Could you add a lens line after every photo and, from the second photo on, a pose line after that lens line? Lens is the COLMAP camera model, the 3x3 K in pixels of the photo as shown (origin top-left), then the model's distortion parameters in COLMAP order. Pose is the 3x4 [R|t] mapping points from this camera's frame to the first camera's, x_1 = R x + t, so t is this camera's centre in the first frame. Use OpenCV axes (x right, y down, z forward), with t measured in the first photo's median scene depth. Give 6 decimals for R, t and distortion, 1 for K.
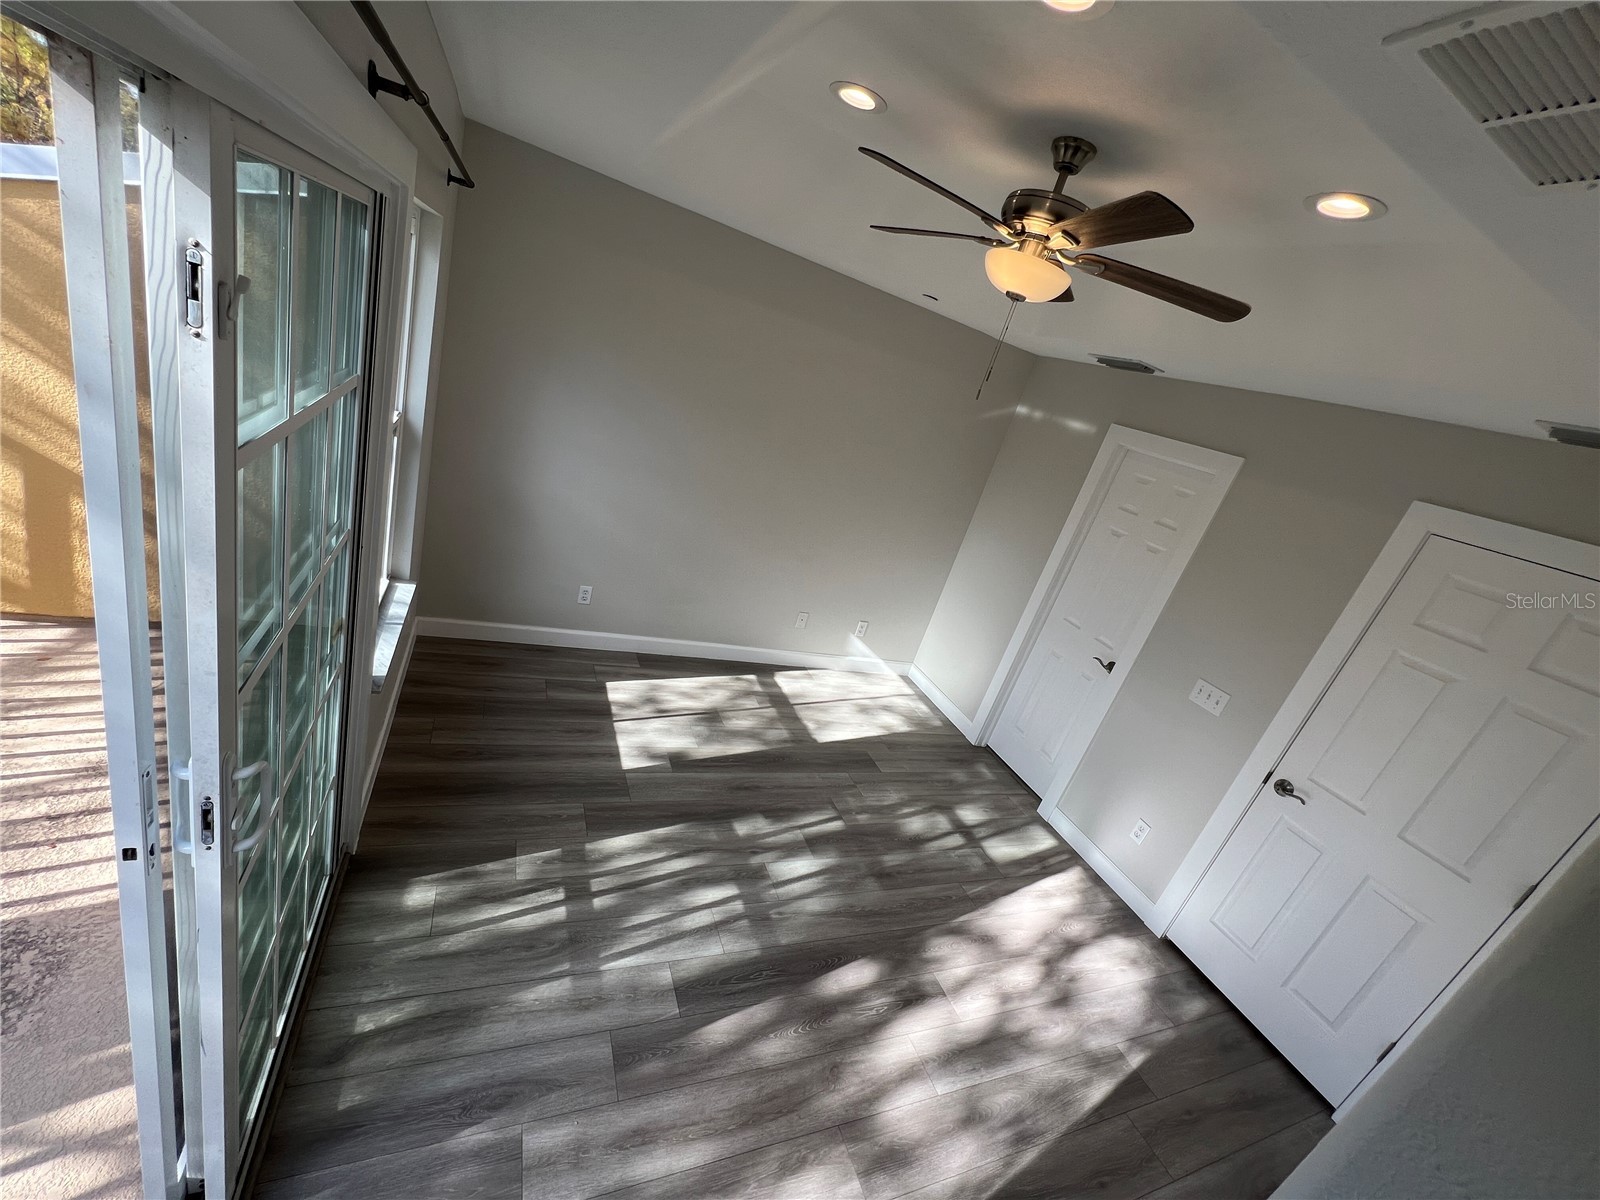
lens RADIAL K [[638.3, 0, 801.1], [0, 638.3, 601.7], [0, 0, 1]] dist [0.000124, -0.000104]
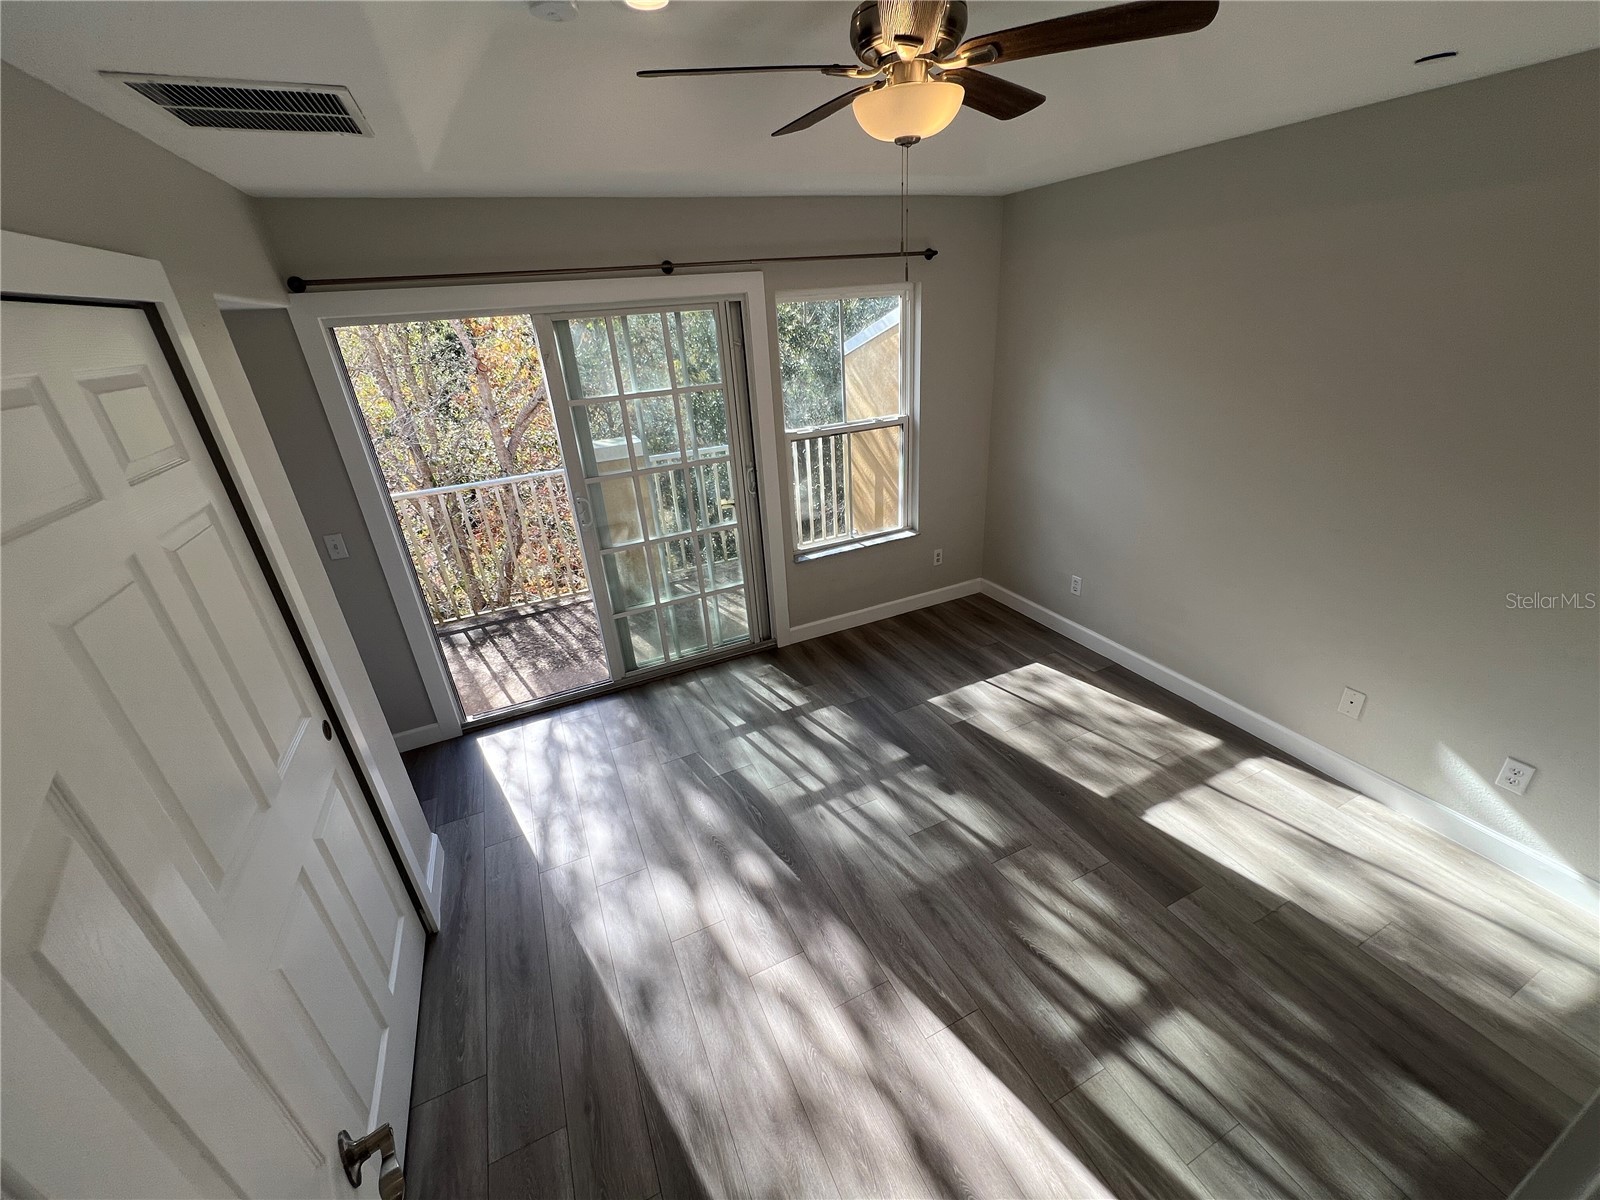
lens RADIAL K [[639.3, 0, 804.4], [0, 639.3, 600.3], [0, 0, 1]] dist [0.000813, -0.000069]
pose [[0.020541, 0.127994, -0.991562, 0.771632], [-0.278593, 0.953222, 0.117274, 0.015203], [0.960190, 0.273833, 0.055238, 0.627713]]
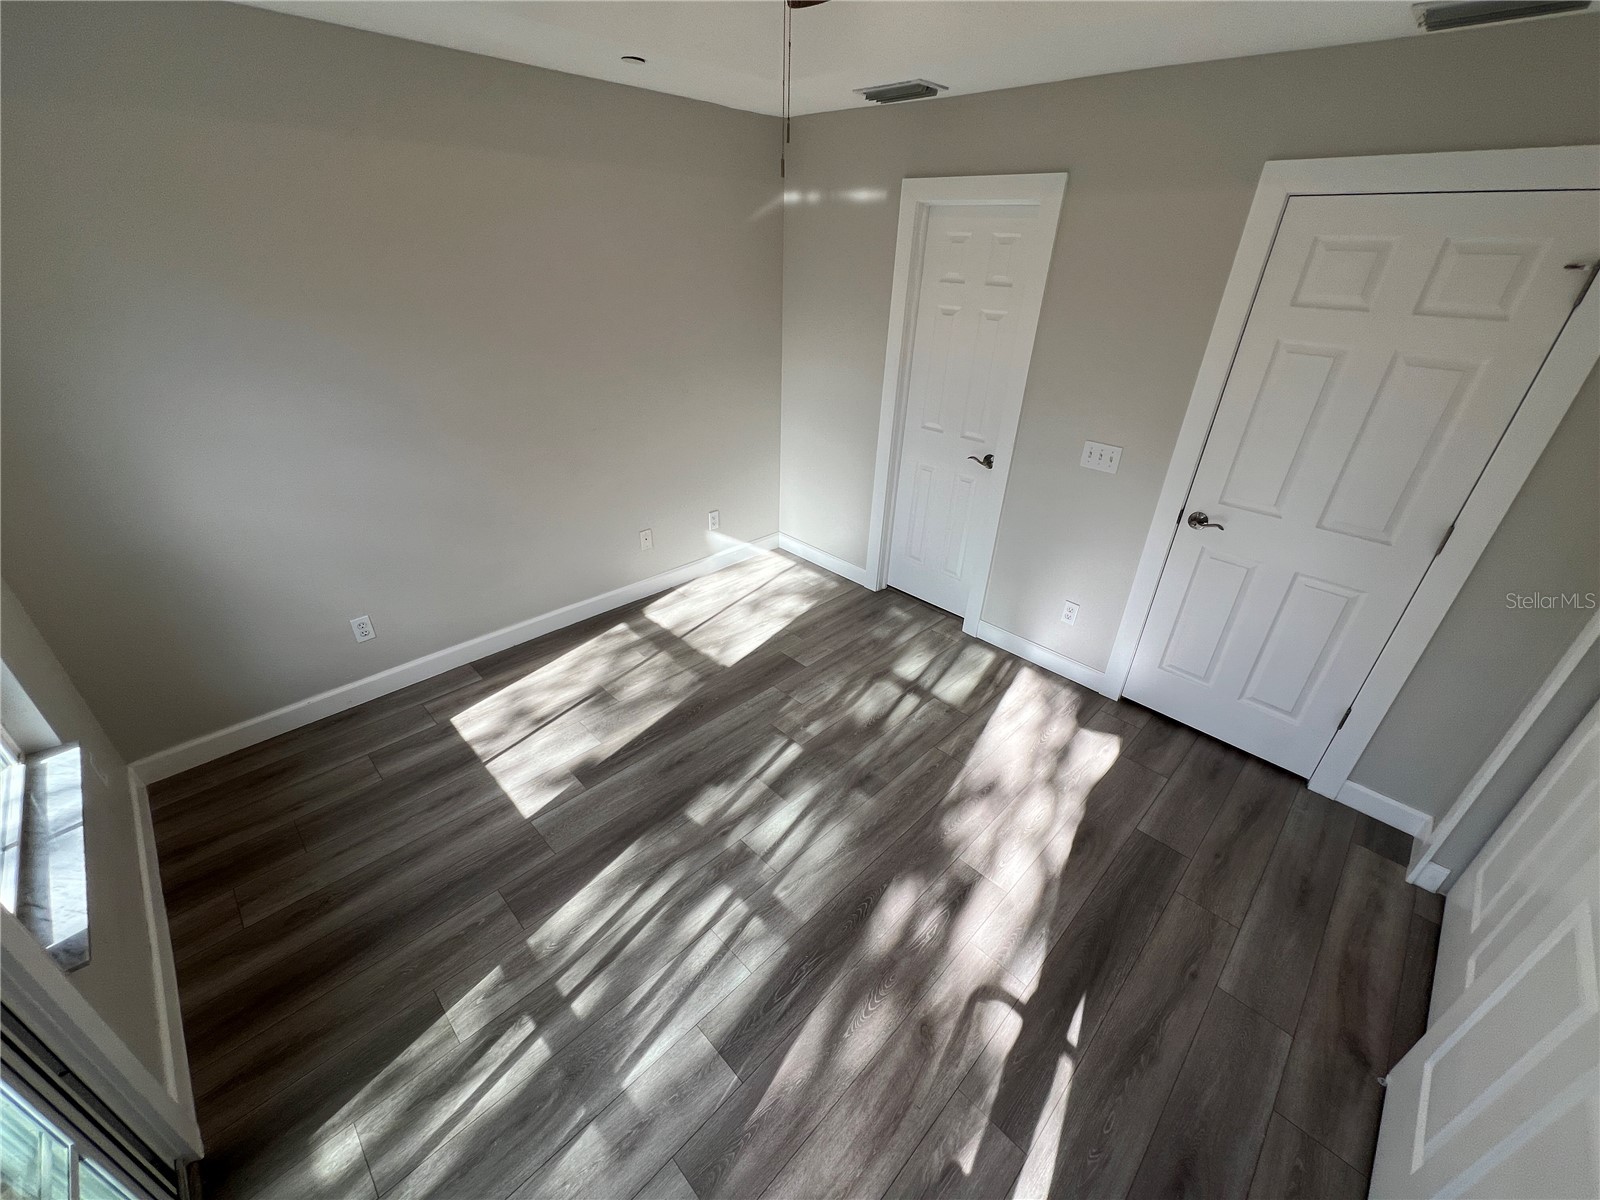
lens RADIAL K [[638.3, 0, 801.1], [0, 638.3, 601.7], [0, 0, 1]] dist [0.000124, -0.000104]
pose [[0.891463, -0.411466, 0.189710, -0.014897], [0.360375, 0.897681, 0.253570, -0.051358], [-0.274634, -0.157682, 0.948532, 0.187393]]
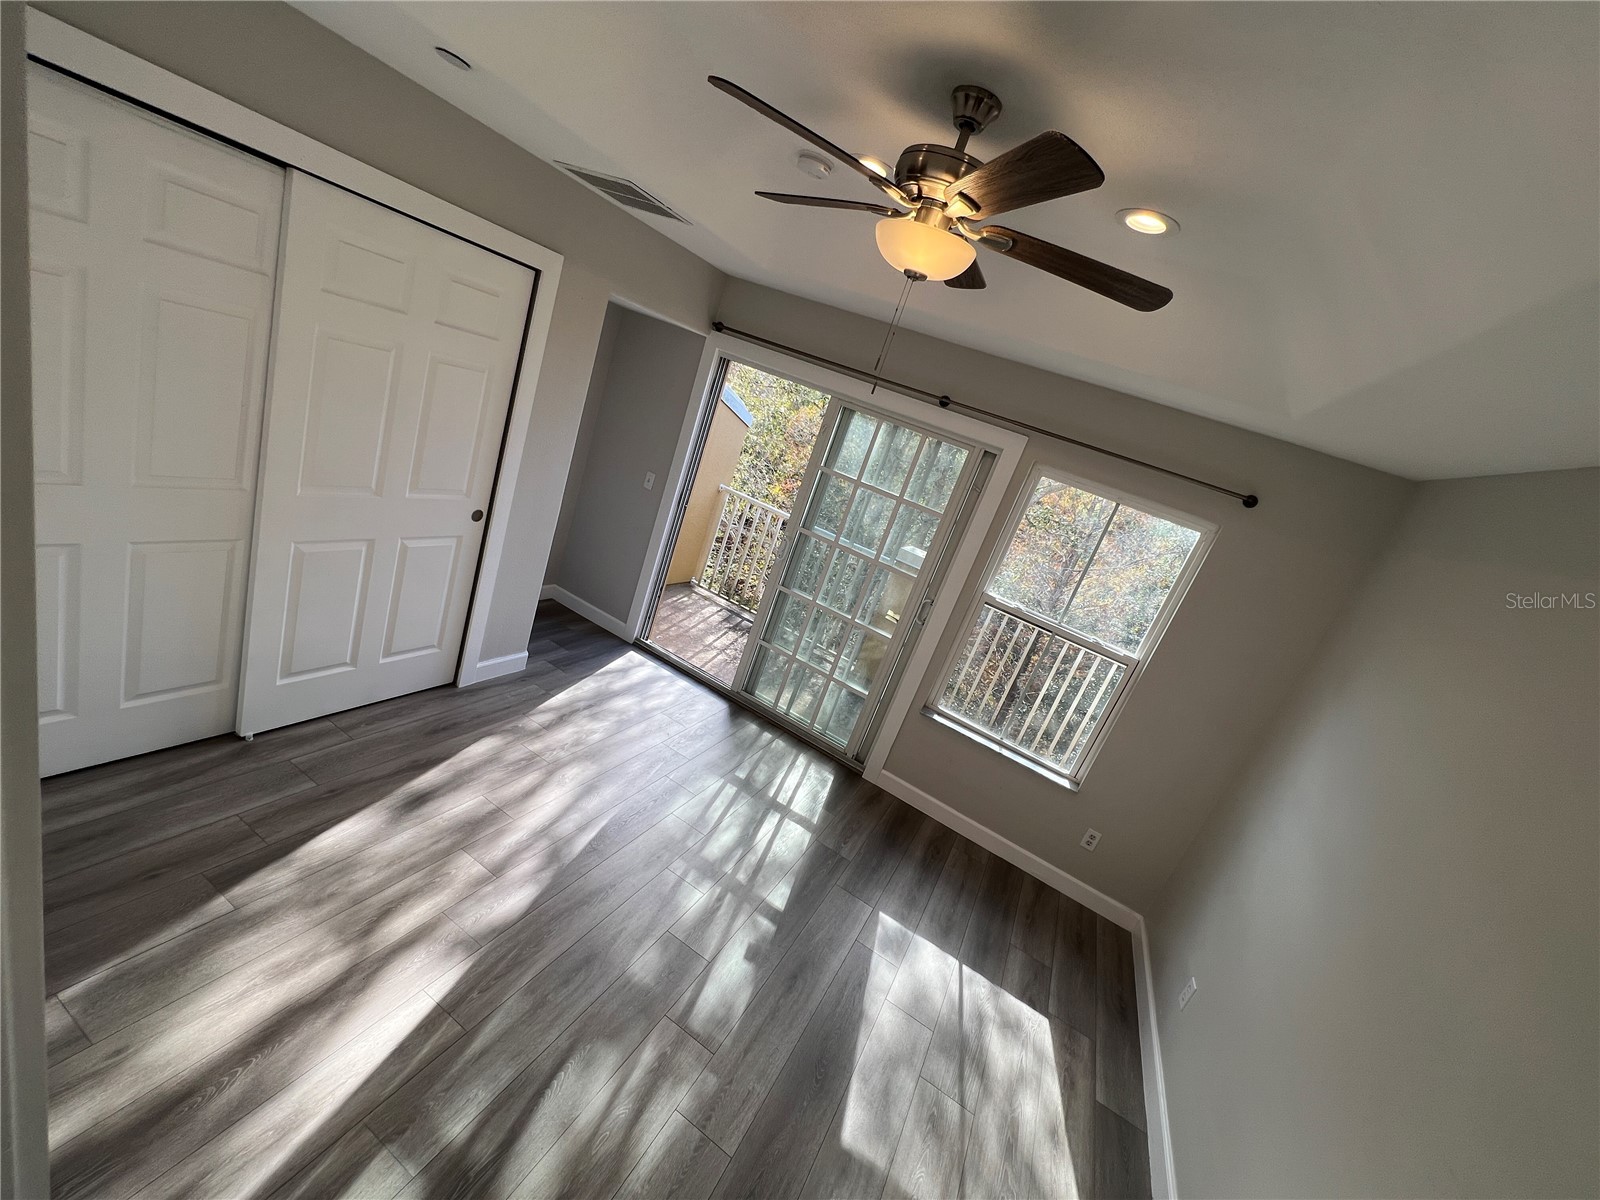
lens RADIAL K [[638.3, 0, 801.1], [0, 638.3, 601.7], [0, 0, 1]] dist [0.000124, -0.000104]
pose [[-0.583102, -0.304454, -0.753193, 0.595079], [-0.707704, 0.645629, 0.286911, -0.208092], [0.398932, 0.700336, -0.591931, 1.108101]]
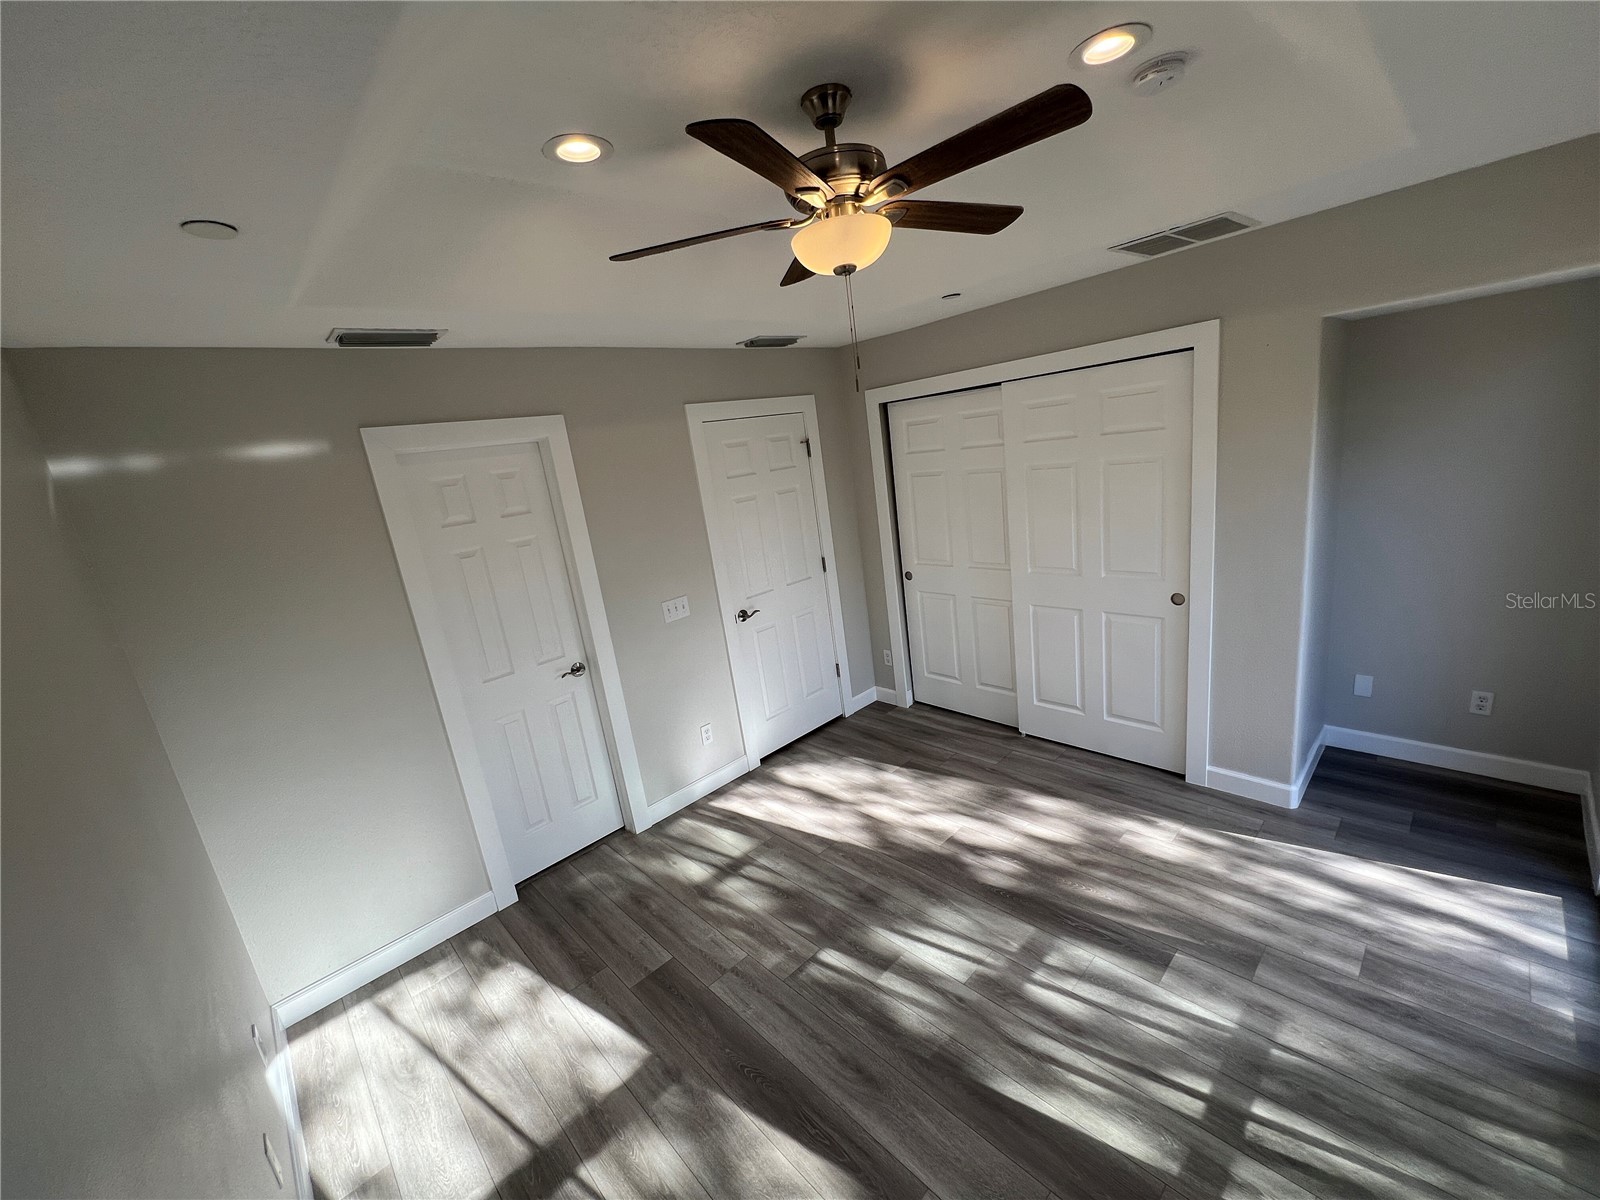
lens RADIAL K [[635.7, 0, 805.2], [0, 635.7, 602.2], [0, 0, 1]] dist [-0.000816, -0.000051]
pose [[-0.380903, -0.455045, 0.804890, -0.349054], [0.340121, 0.740519, 0.579611, -0.418012], [-0.859785, 0.494535, -0.127295, 0.873128]]
